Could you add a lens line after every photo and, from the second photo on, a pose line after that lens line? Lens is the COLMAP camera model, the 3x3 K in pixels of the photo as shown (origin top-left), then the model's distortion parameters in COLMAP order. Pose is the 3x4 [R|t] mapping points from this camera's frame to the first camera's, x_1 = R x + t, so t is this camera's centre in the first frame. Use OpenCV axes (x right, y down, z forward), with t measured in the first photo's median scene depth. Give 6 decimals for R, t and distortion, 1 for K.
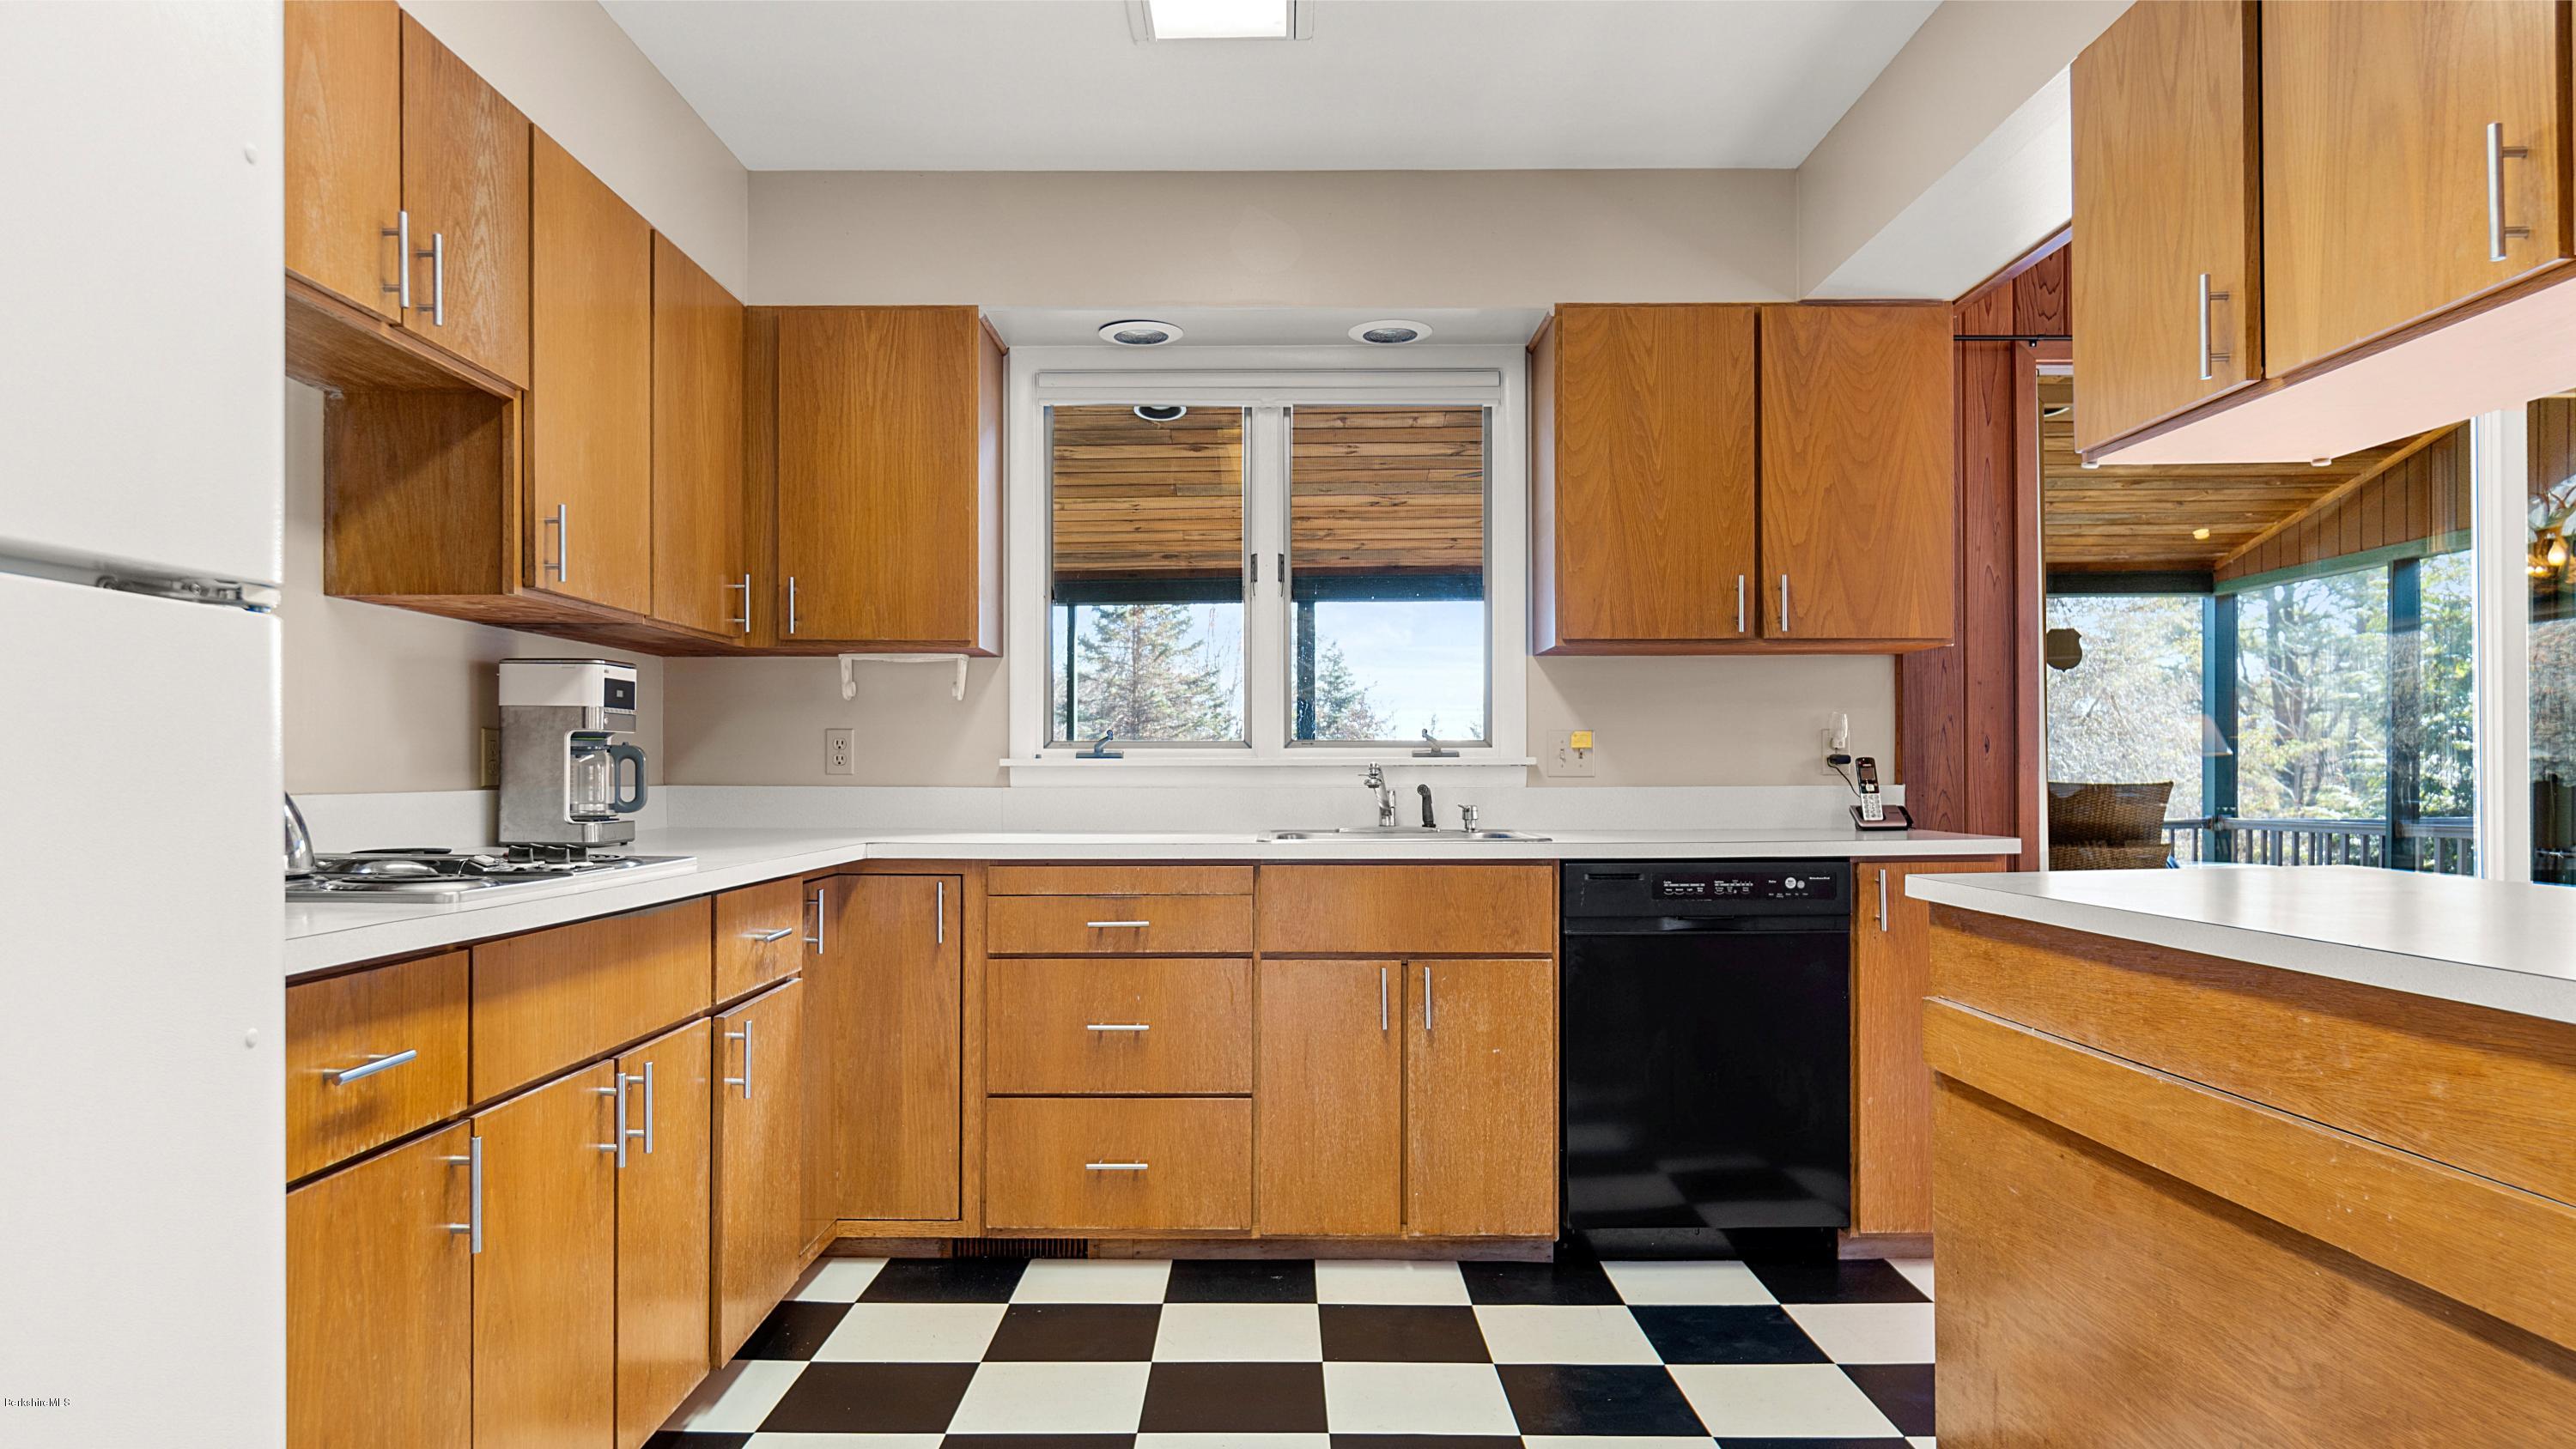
lens RADIAL K [[1539.8, 0, 1283.5], [0, 1539.8, 774.9], [0, 0, 1]] dist [-0.013552, 0.012320]
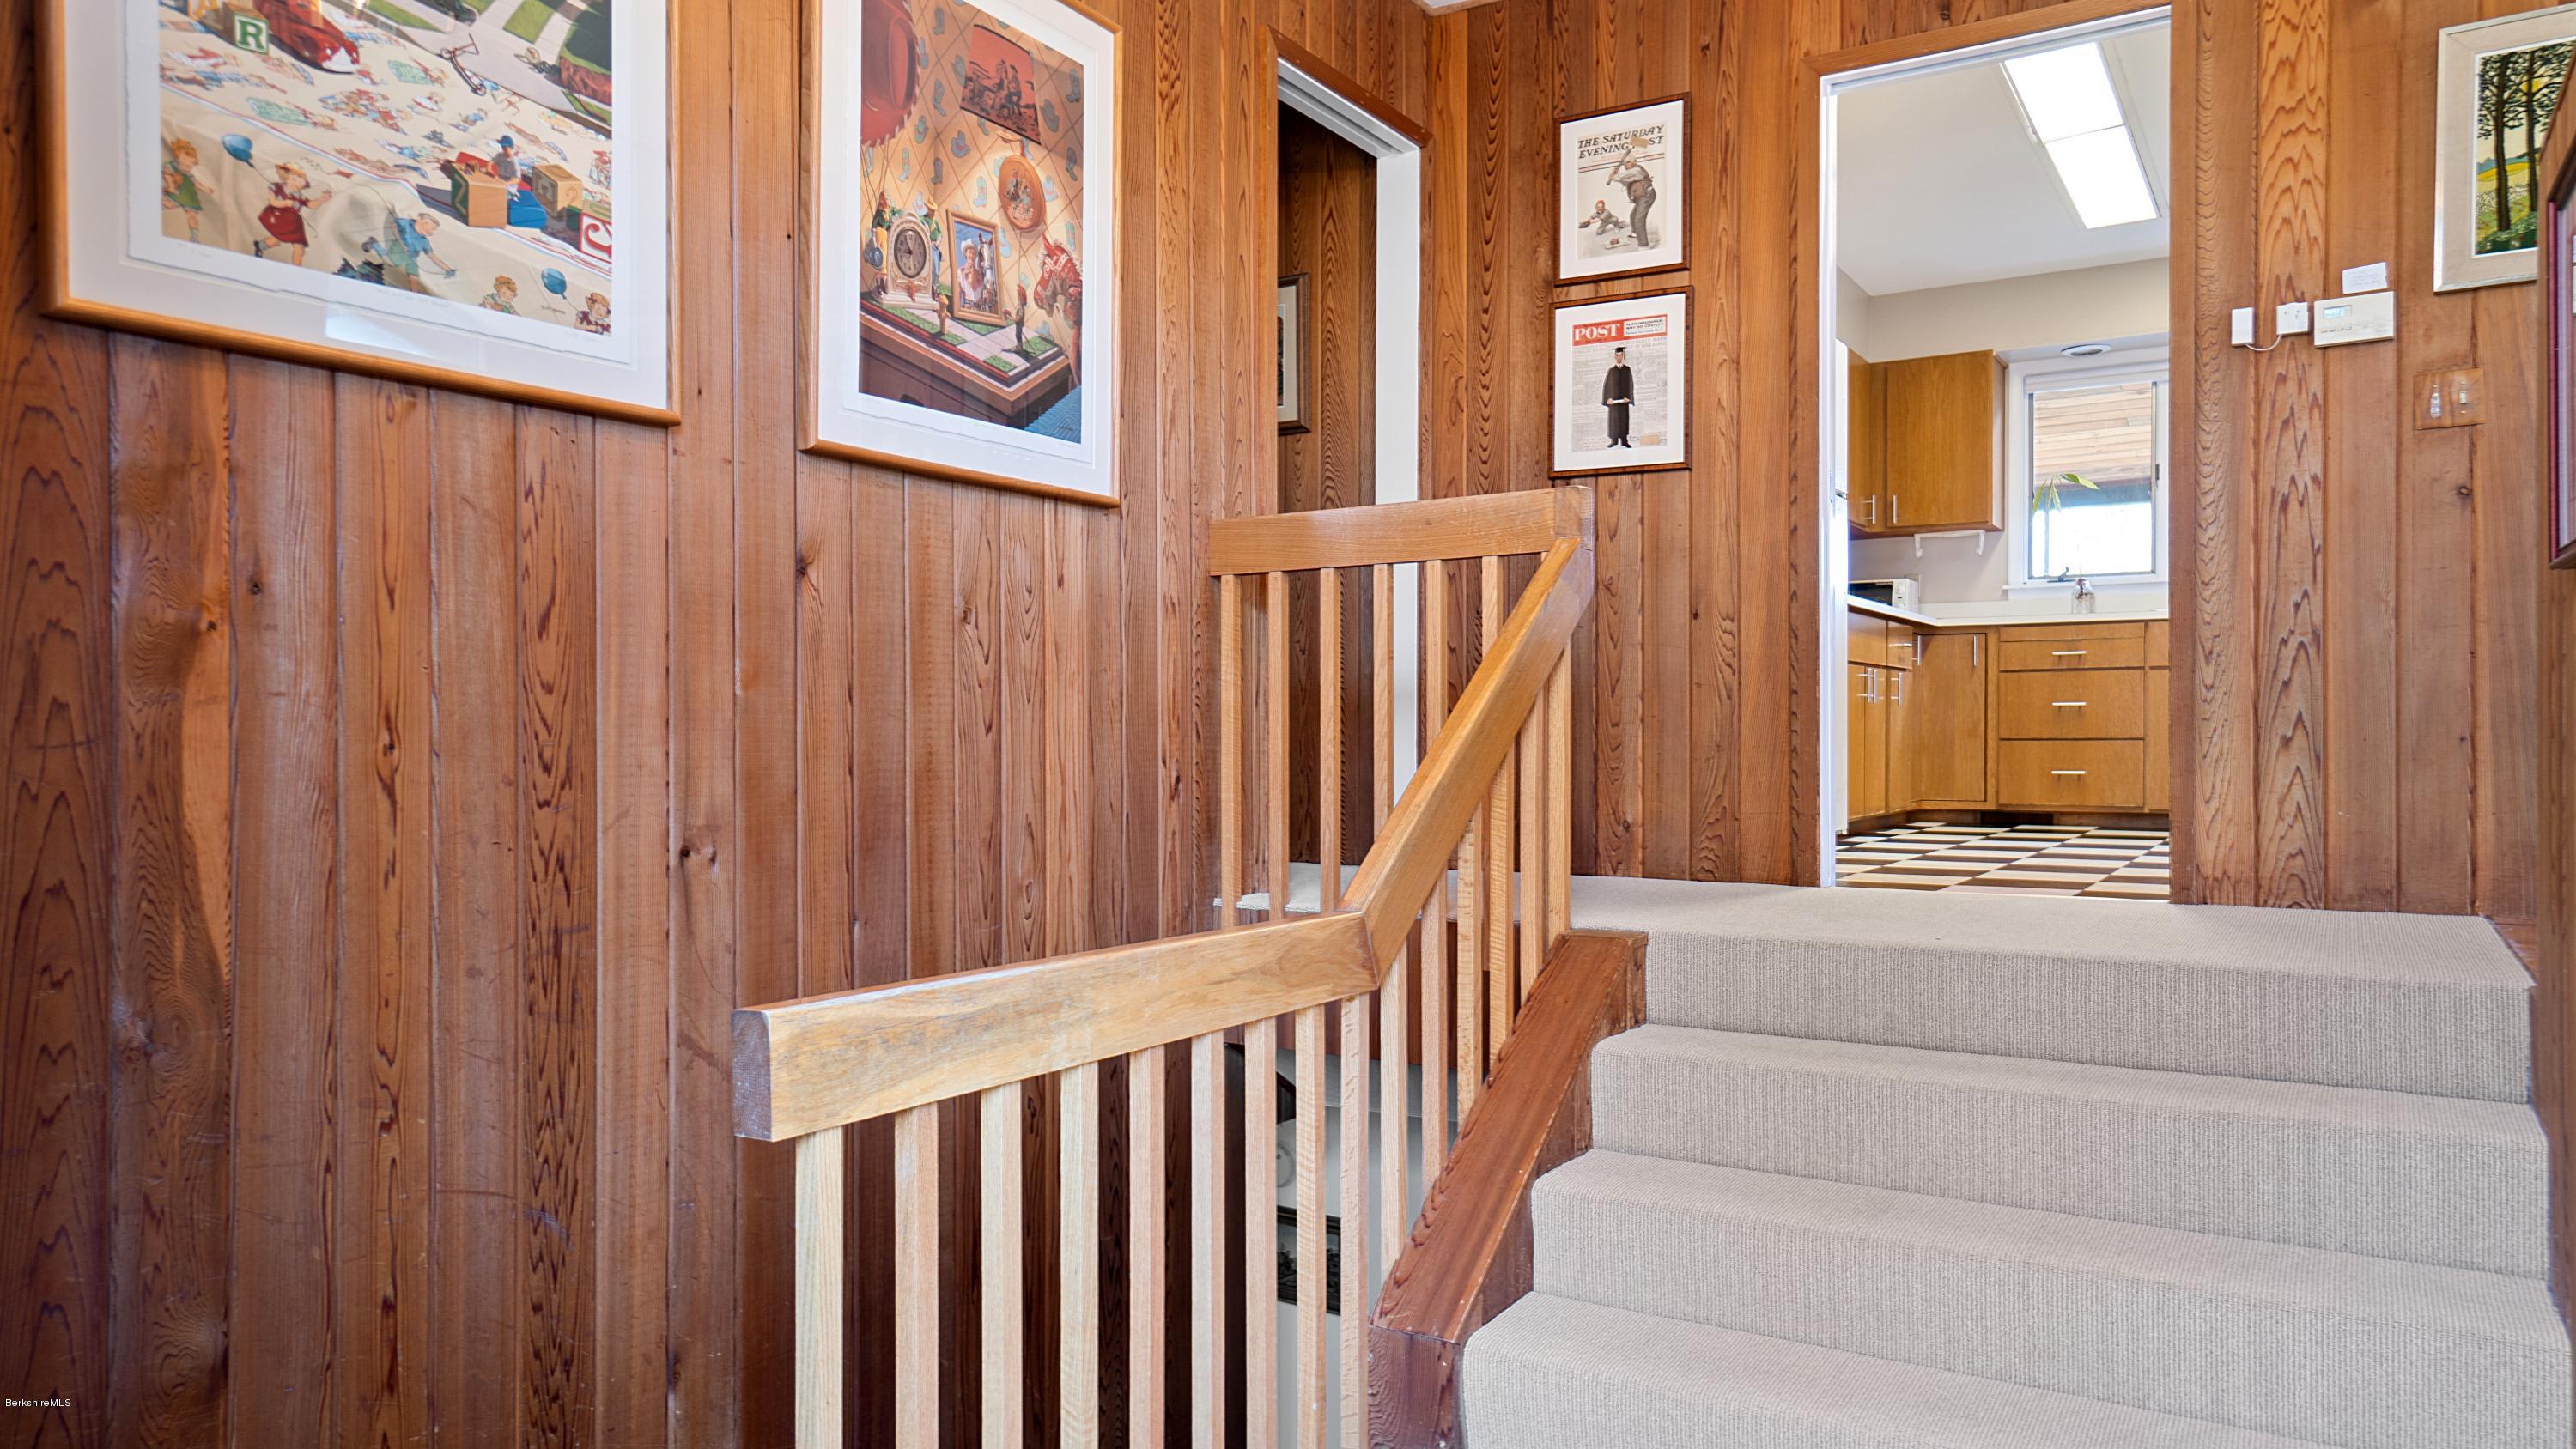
lens RADIAL K [[1772.7, 0, 1267.8], [0, 1772.7, 747.8], [0, 0, 1]] dist [0.002978, -0.001895]
pose [[0.849052, -0.001963, -0.528305, 0.225539], [0.000689, 0.999996, -0.002608, 0.222852], [0.528308, 0.001850, 0.849051, -1.505601]]
